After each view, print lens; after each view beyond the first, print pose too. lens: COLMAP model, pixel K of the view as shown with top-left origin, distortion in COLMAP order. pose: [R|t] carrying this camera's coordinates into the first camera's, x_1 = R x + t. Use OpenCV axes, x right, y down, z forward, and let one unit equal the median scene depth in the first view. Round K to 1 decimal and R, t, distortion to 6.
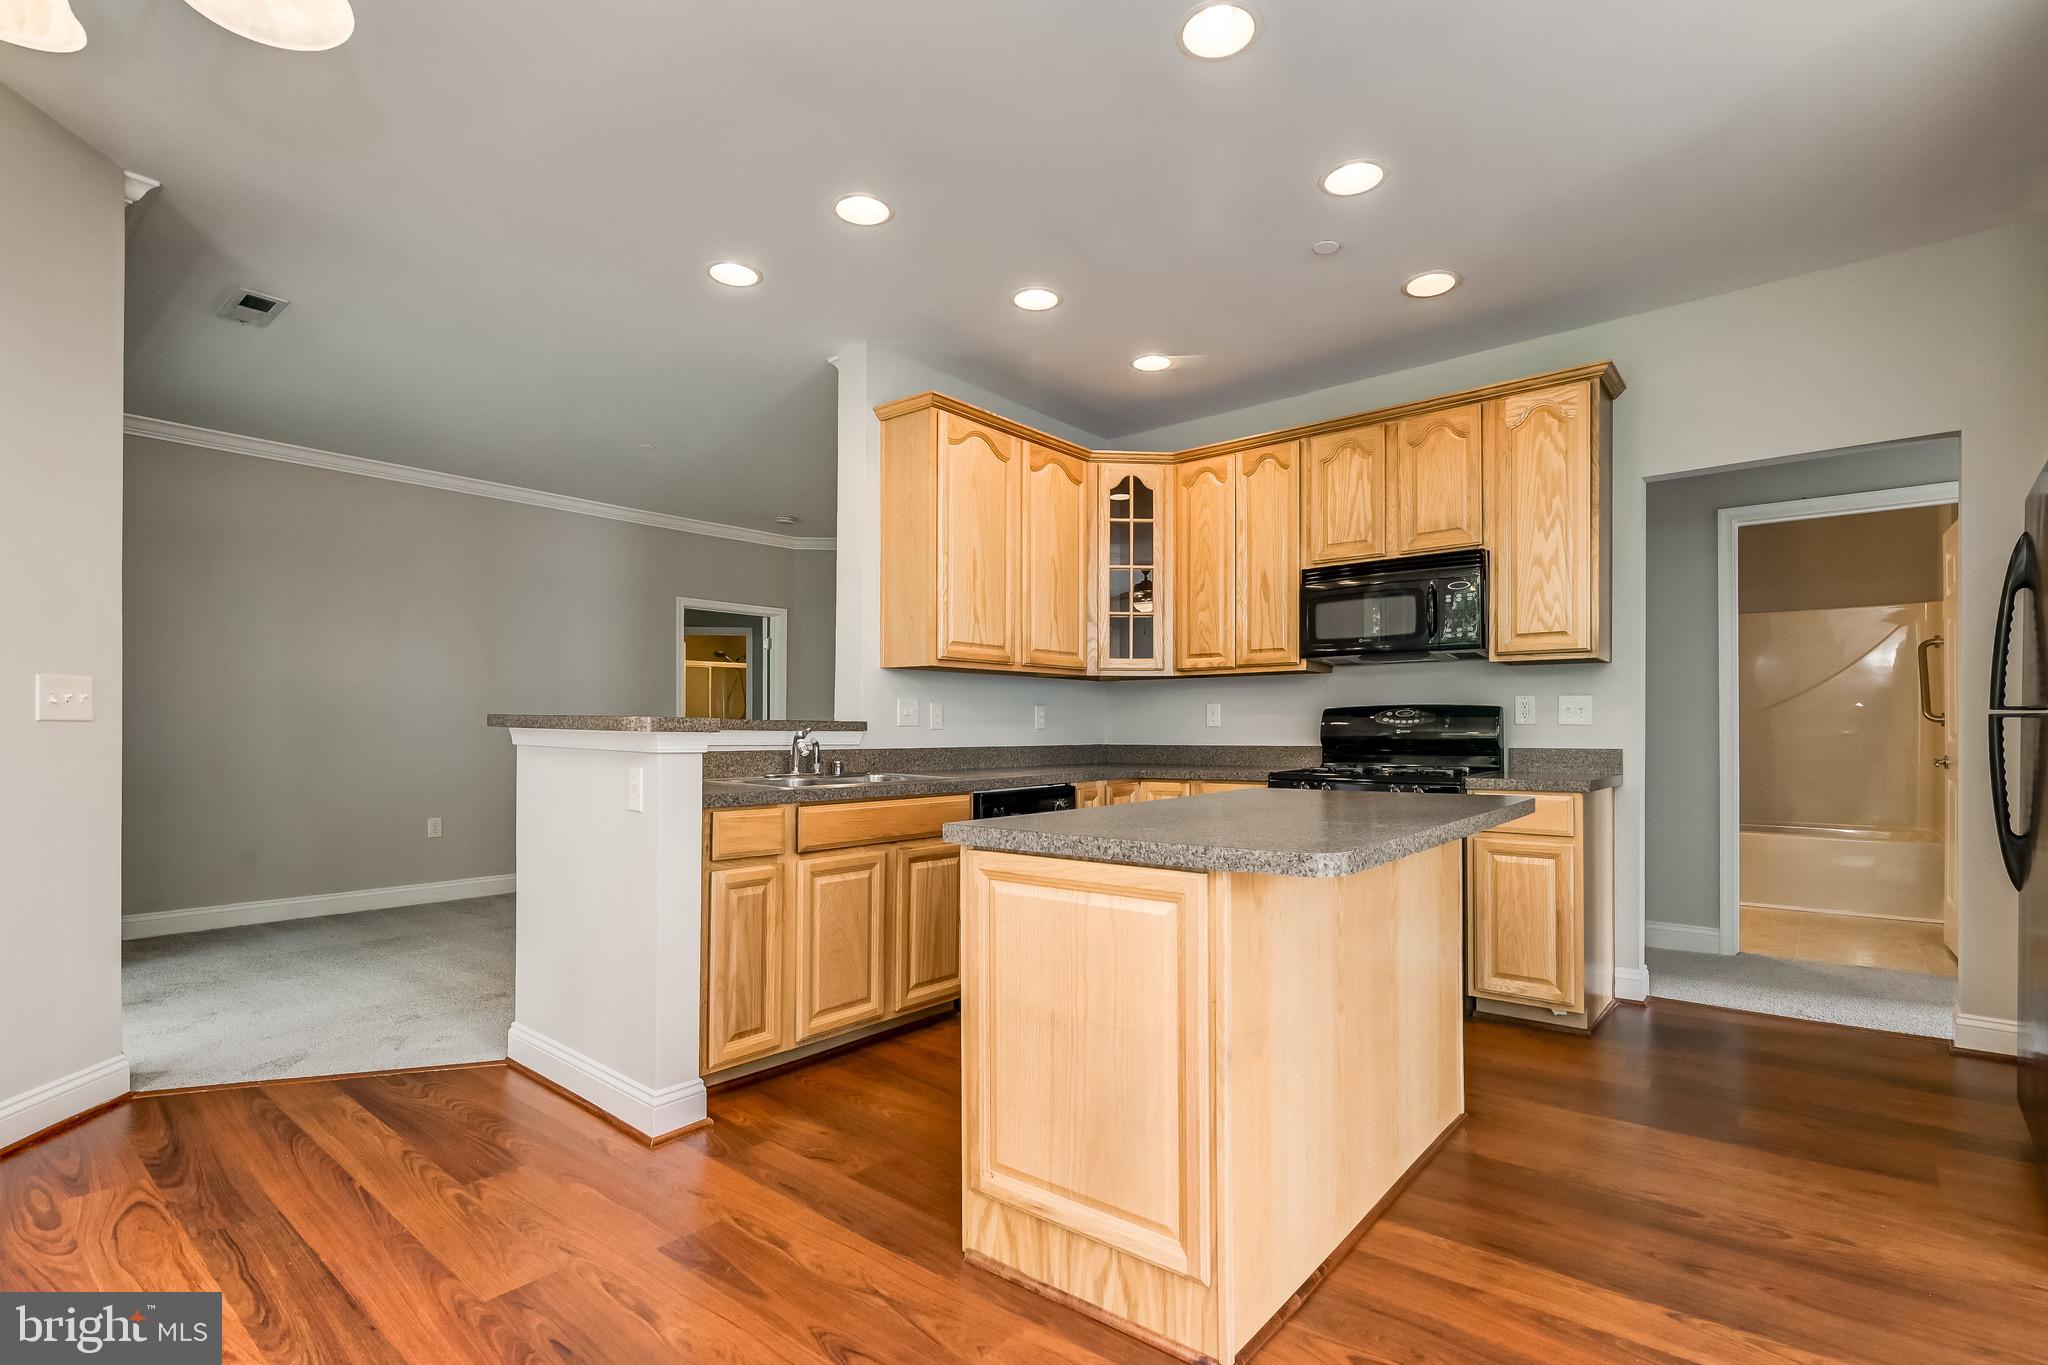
lens RADIAL K [[953.0, 0, 1034.6], [0, 953.0, 726.2], [0, 0, 1]] dist [0.000070, 0.000485]
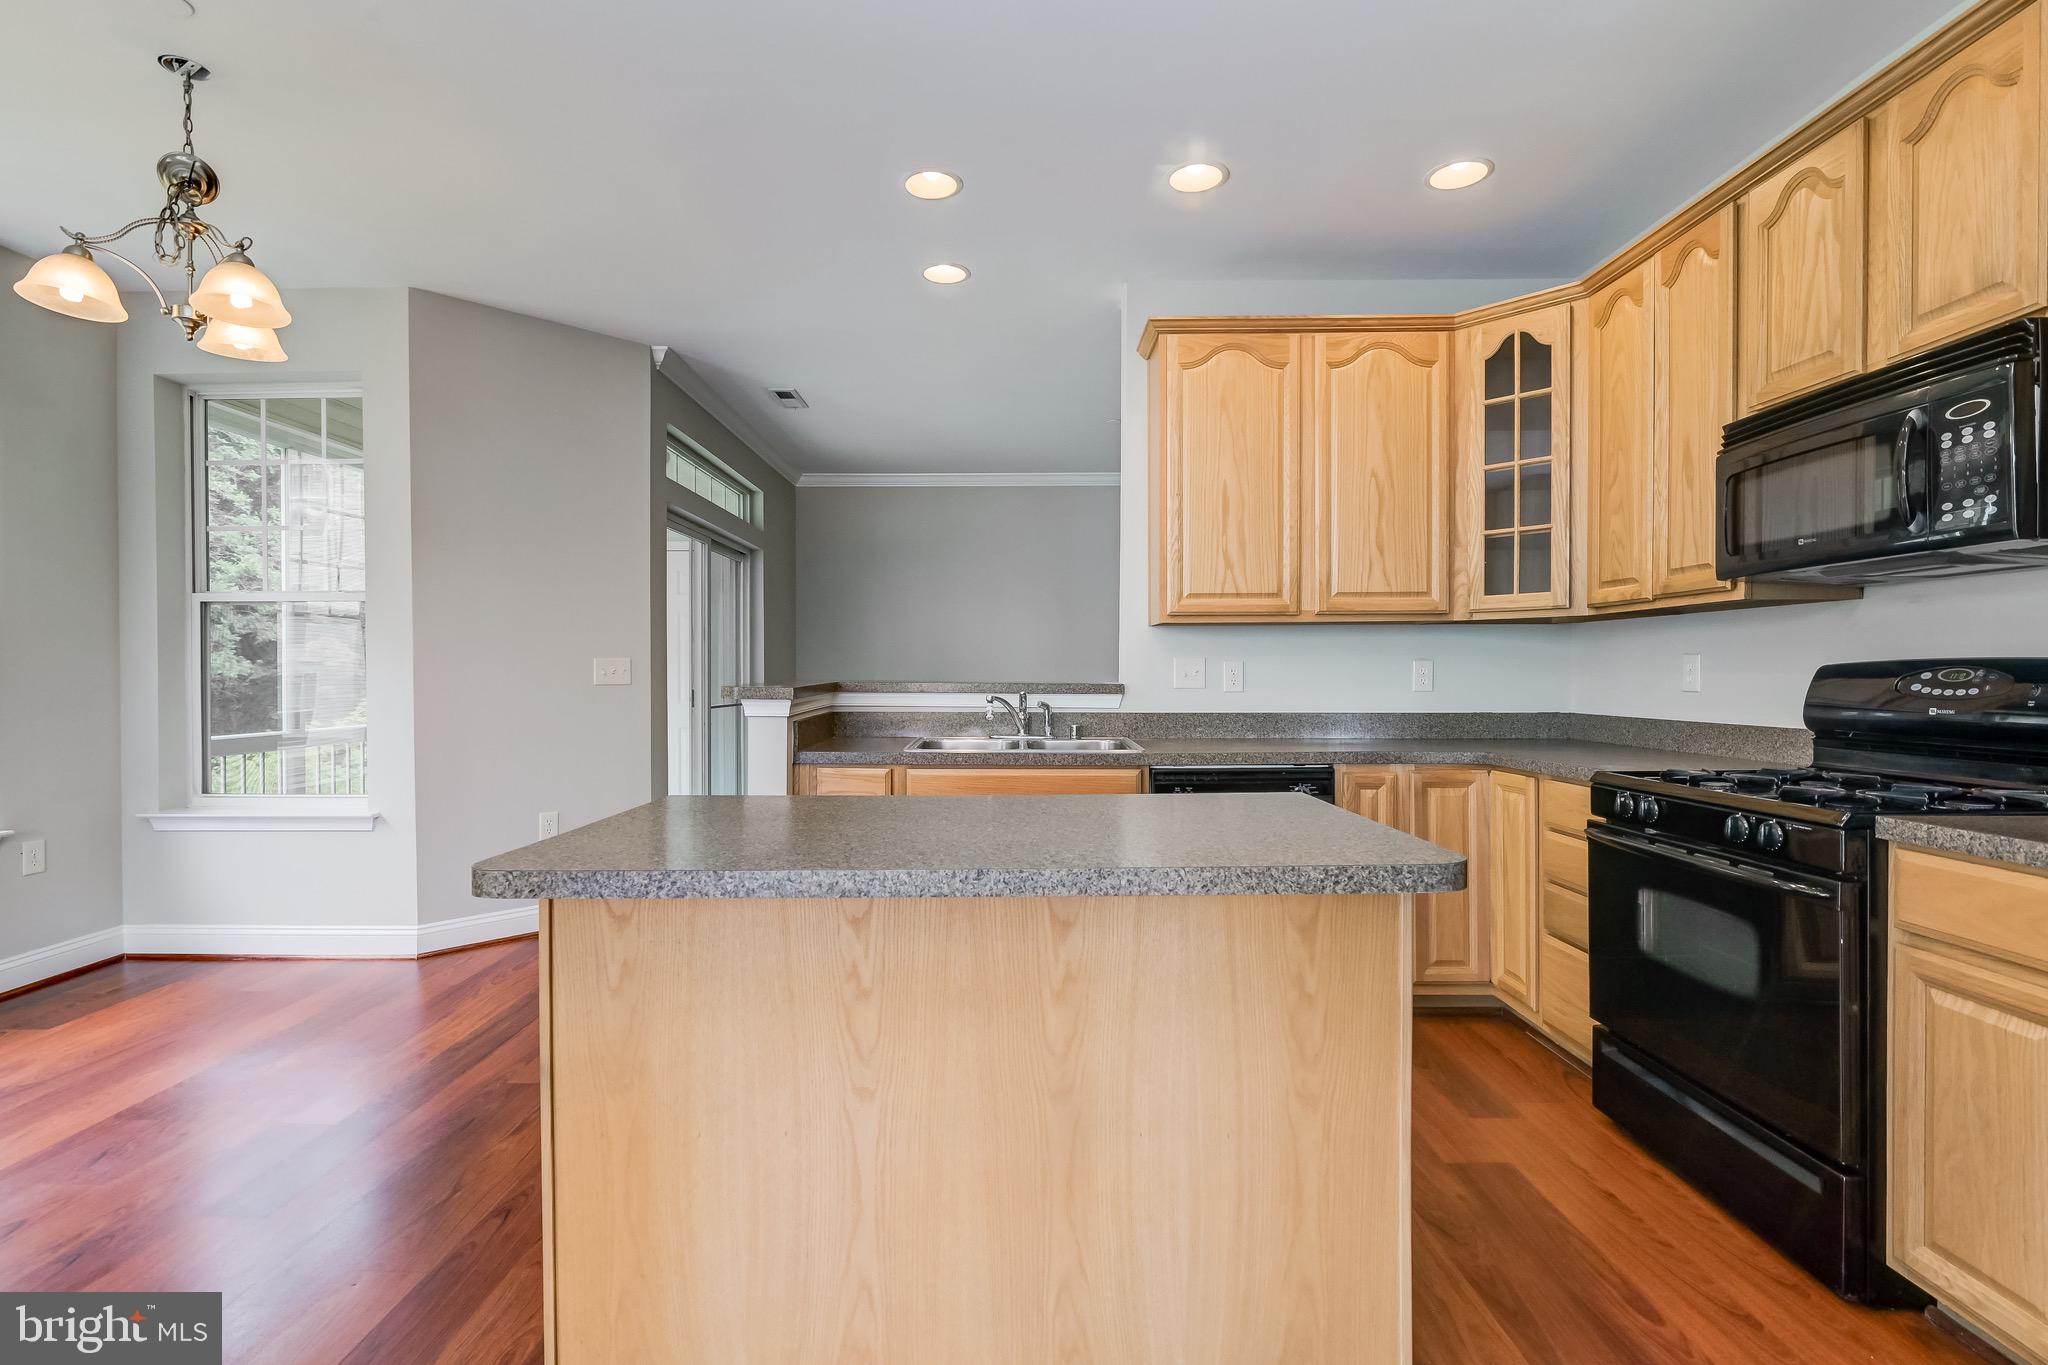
lens RADIAL K [[954.3, 0, 1006.0], [0, 954.3, 681.1], [0, 0, 1]] dist [-0.000813, -0.000052]
pose [[0.622756, 0.006664, -0.782388, 0.497000], [0.004431, 0.999918, 0.012043, -0.019736], [0.782404, -0.010967, 0.622675, 0.316026]]
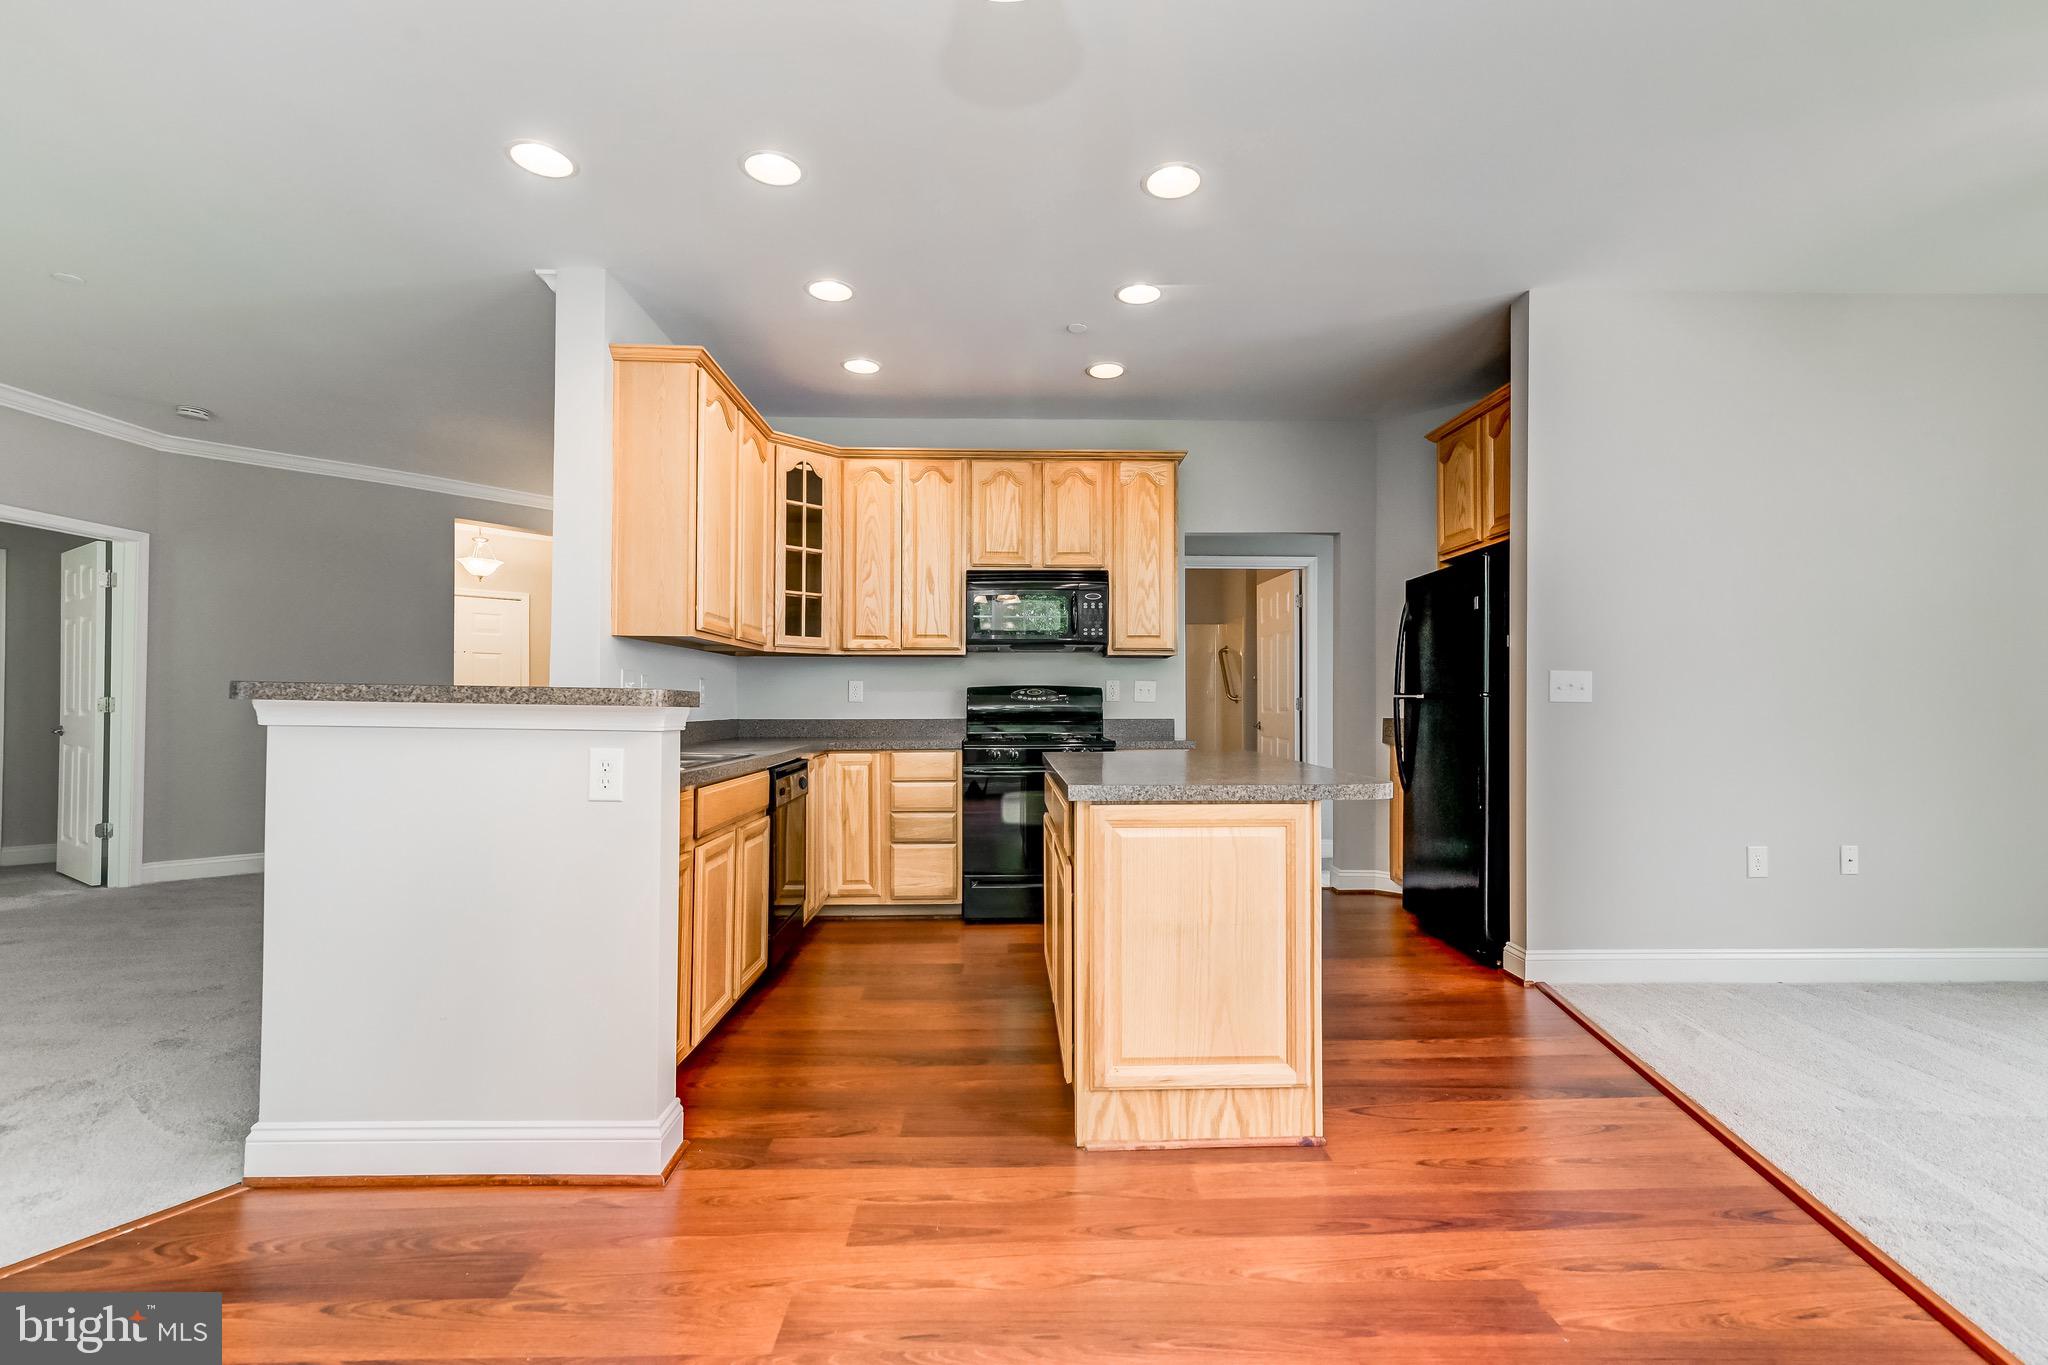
lens RADIAL K [[915.3, 0, 1030.1], [0, 915.3, 695.7], [0, 0, 1]] dist [0.012610, 0.000168]
pose [[0.752865, 0.007547, 0.658132, -0.443627], [-0.004257, 0.999969, -0.006598, -0.000362], [-0.658162, 0.002166, 0.752874, 0.090906]]
